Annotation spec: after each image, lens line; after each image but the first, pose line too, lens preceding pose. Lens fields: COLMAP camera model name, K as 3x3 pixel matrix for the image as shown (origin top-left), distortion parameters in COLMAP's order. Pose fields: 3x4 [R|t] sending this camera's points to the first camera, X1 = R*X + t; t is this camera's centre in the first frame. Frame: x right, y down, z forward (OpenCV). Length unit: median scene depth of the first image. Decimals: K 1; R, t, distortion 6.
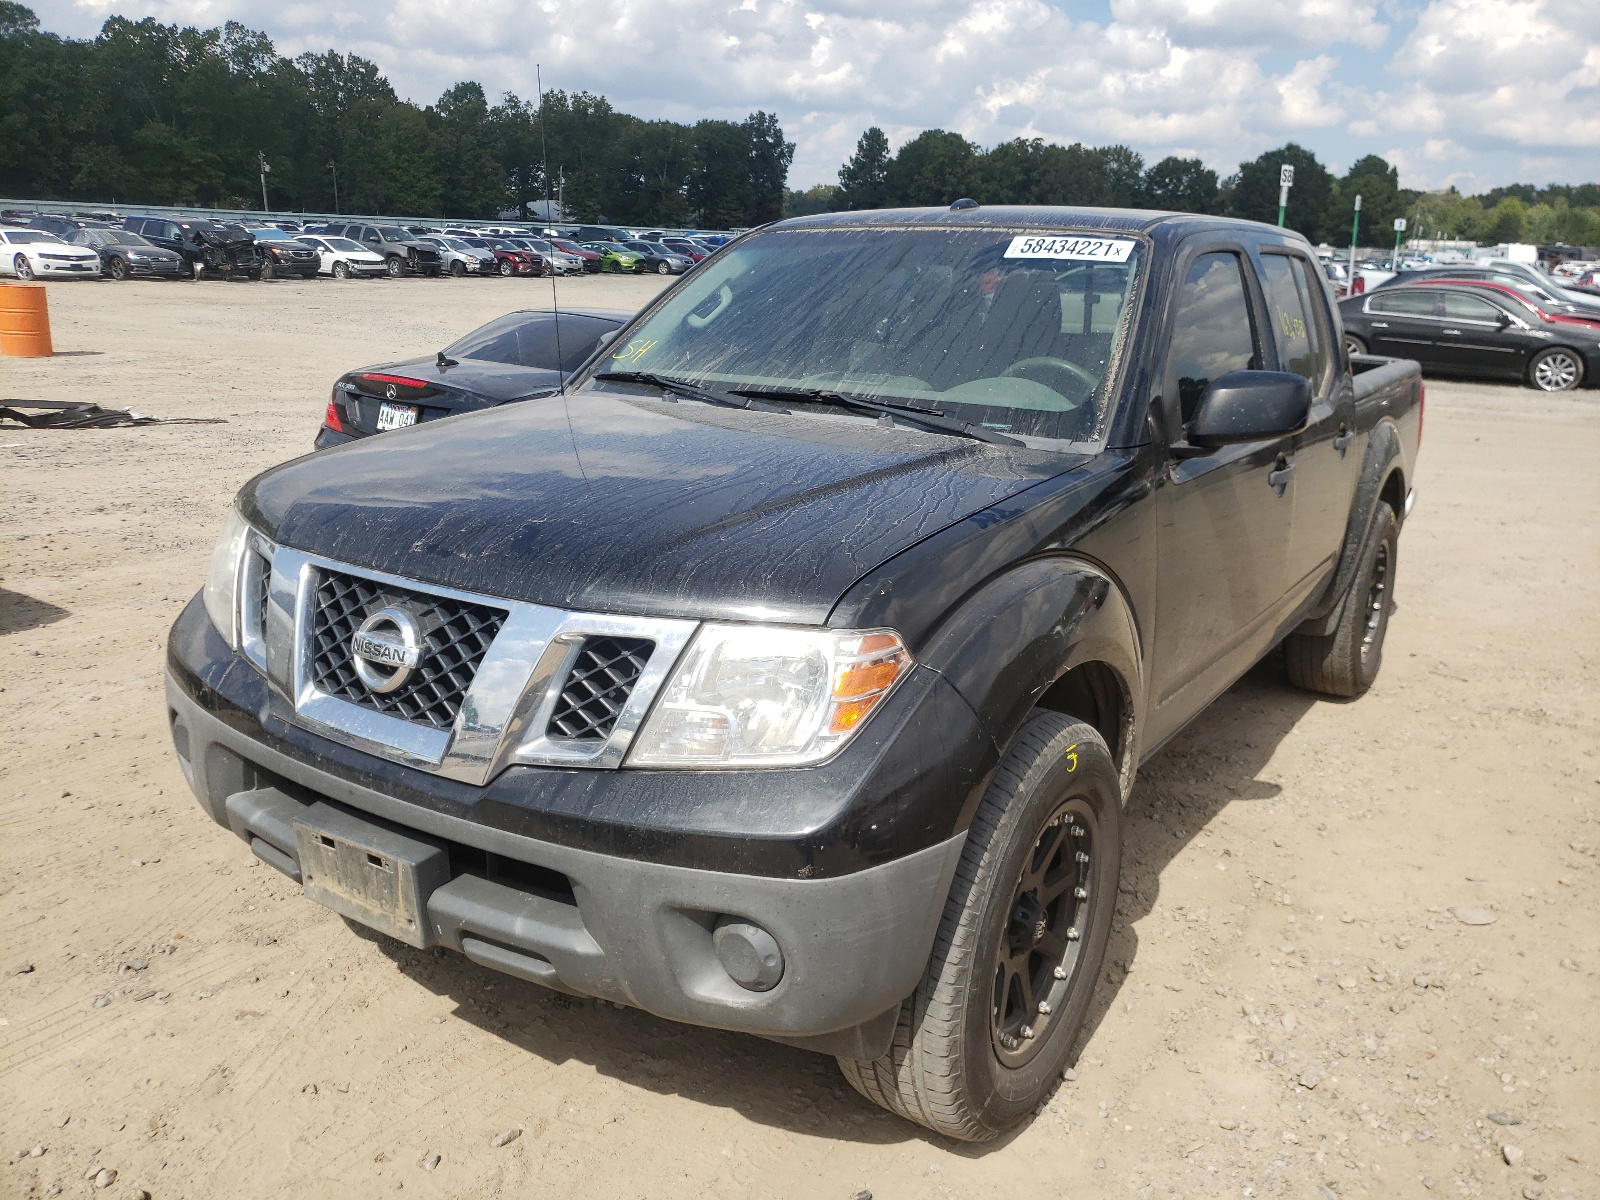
lens RADIAL K [[1241.0, 0, 830.8], [0, 1241.0, 600.6], [0, 0, 1]] dist [-0.006844, -0.002399]
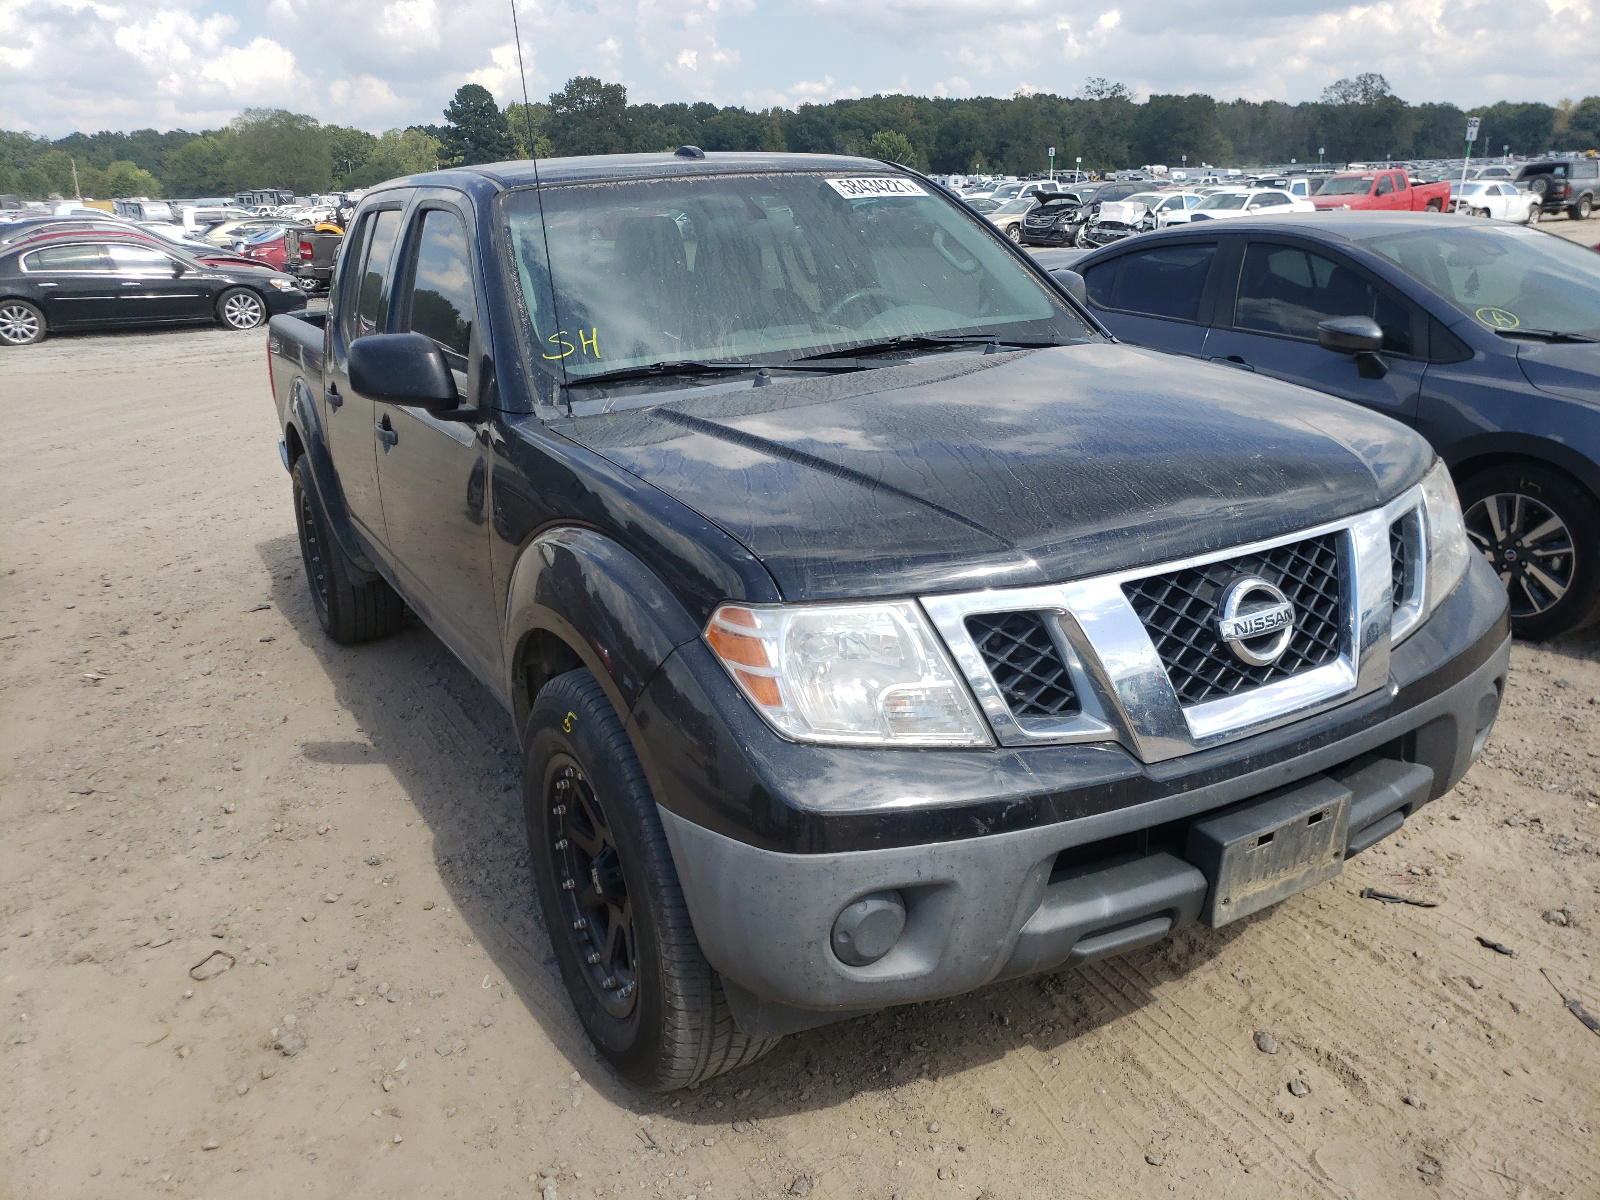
lens RADIAL K [[1222.8, 0, 800.0], [0, 1222.8, 583.3], [0, 0, 1]] dist [0.018504, 0.002893]
pose [[0.470514, -0.304989, 0.828009, -0.133305], [0.282246, 0.941088, 0.186254, -0.027114], [-0.836035, 0.146067, 0.528877, 0.080327]]
